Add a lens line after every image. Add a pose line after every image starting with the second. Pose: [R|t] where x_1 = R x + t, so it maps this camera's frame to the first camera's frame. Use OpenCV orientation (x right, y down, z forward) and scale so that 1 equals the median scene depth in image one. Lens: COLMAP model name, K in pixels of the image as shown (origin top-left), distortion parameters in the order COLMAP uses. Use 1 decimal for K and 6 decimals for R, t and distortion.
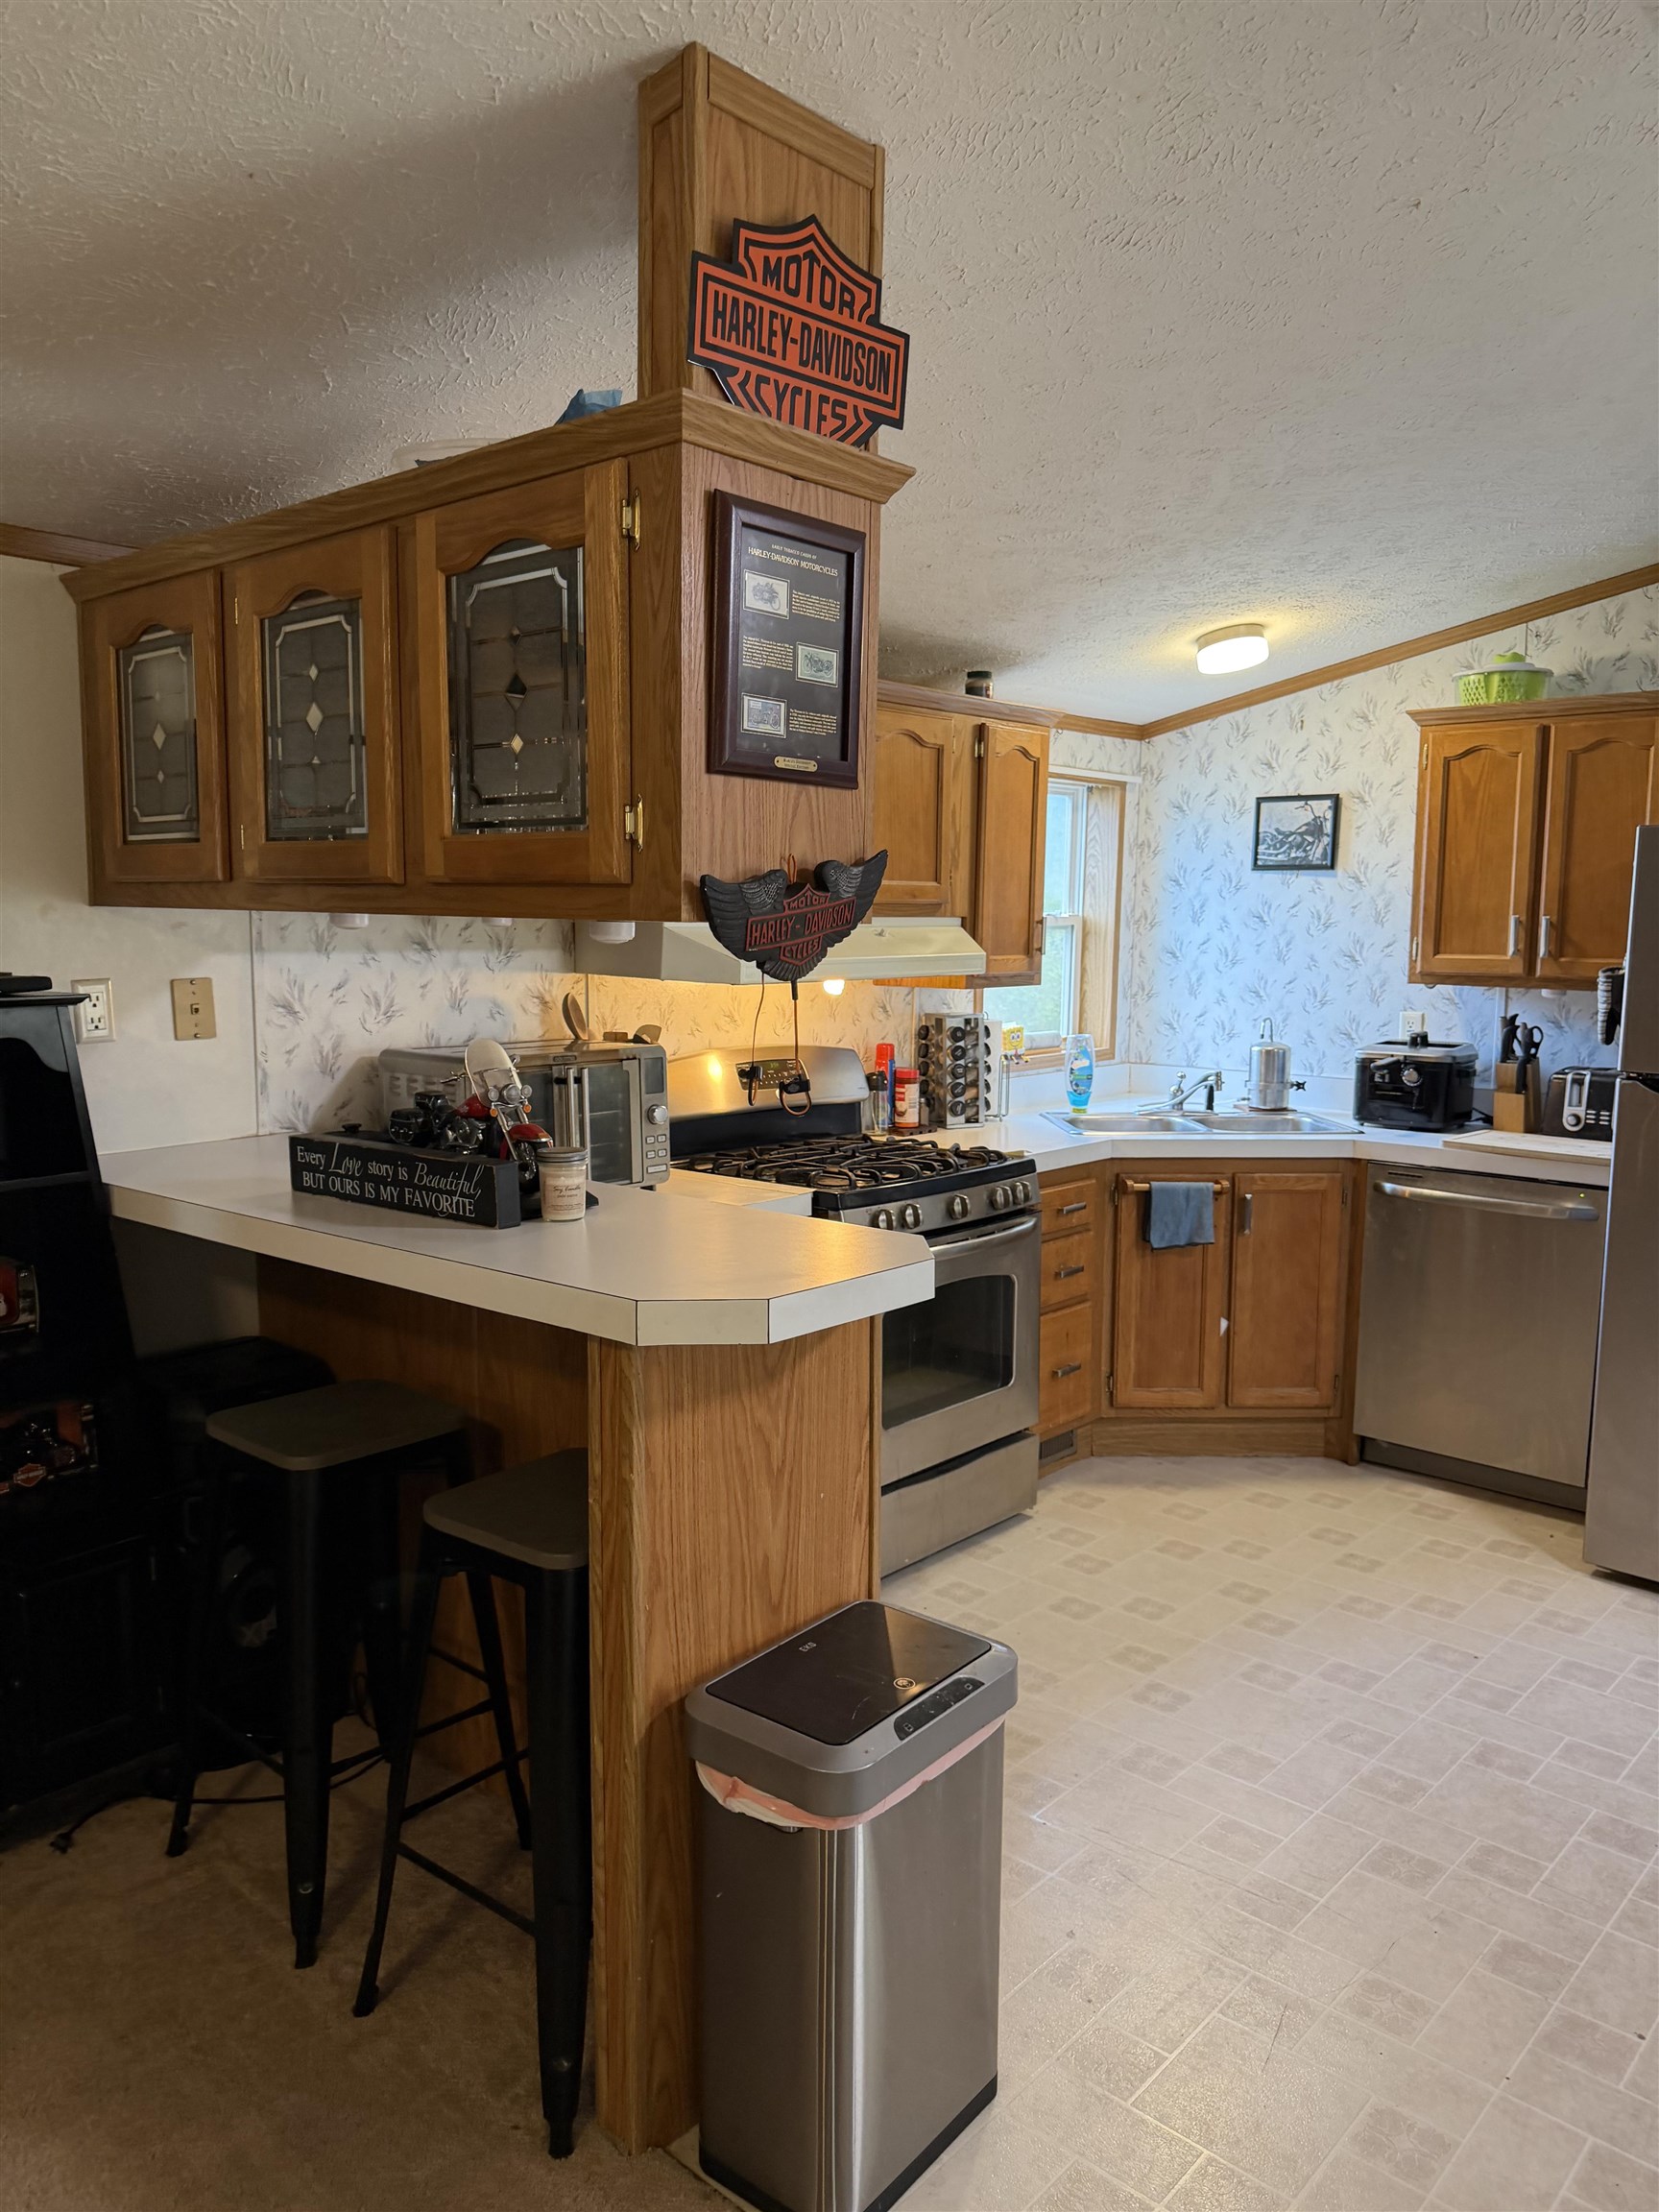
lens RADIAL K [[1544.9, 0, 829.1], [0, 1544.9, 1113.7], [0, 0, 1]] dist [0.137506, -0.244124]
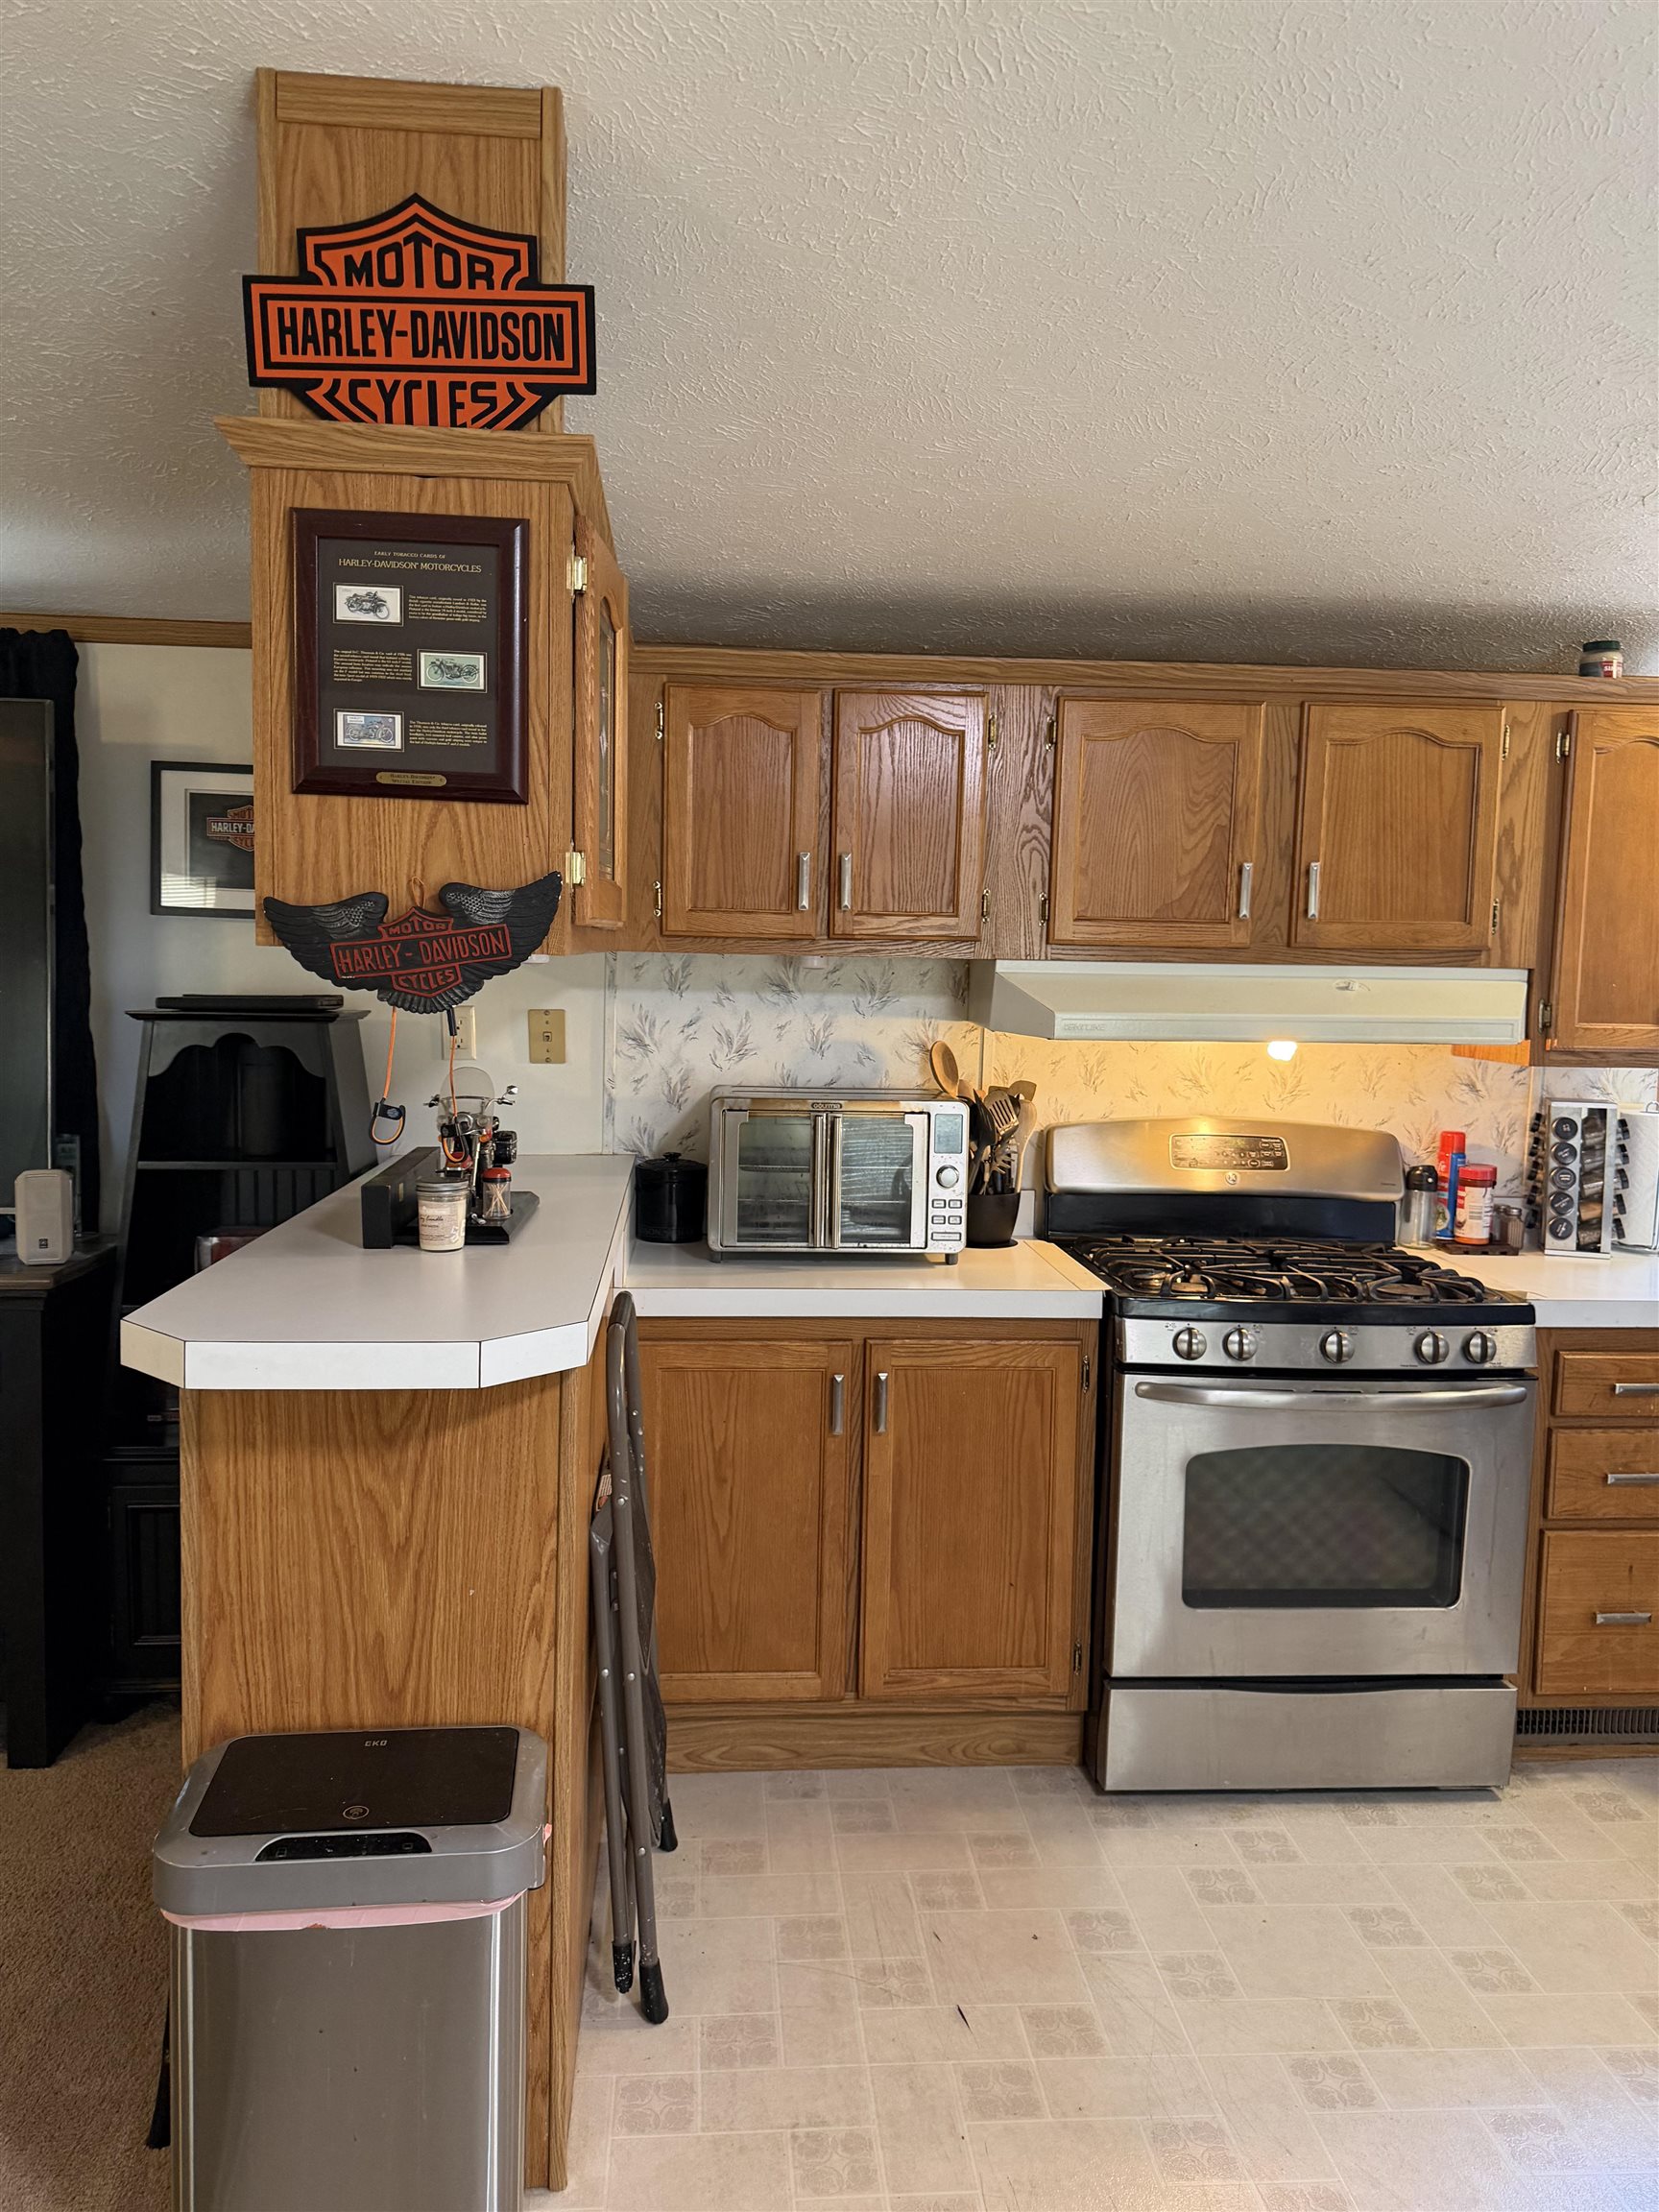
lens RADIAL K [[1550.7, 0, 829.5], [0, 1550.7, 1106.0], [0, 0, 1]] dist [0.065266, -0.089209]
pose [[0.726869, 0.075296, -0.682636, 0.424700], [-0.104576, 0.994515, -0.001656, -0.030132], [0.678768, 0.072591, 0.730756, 0.267047]]
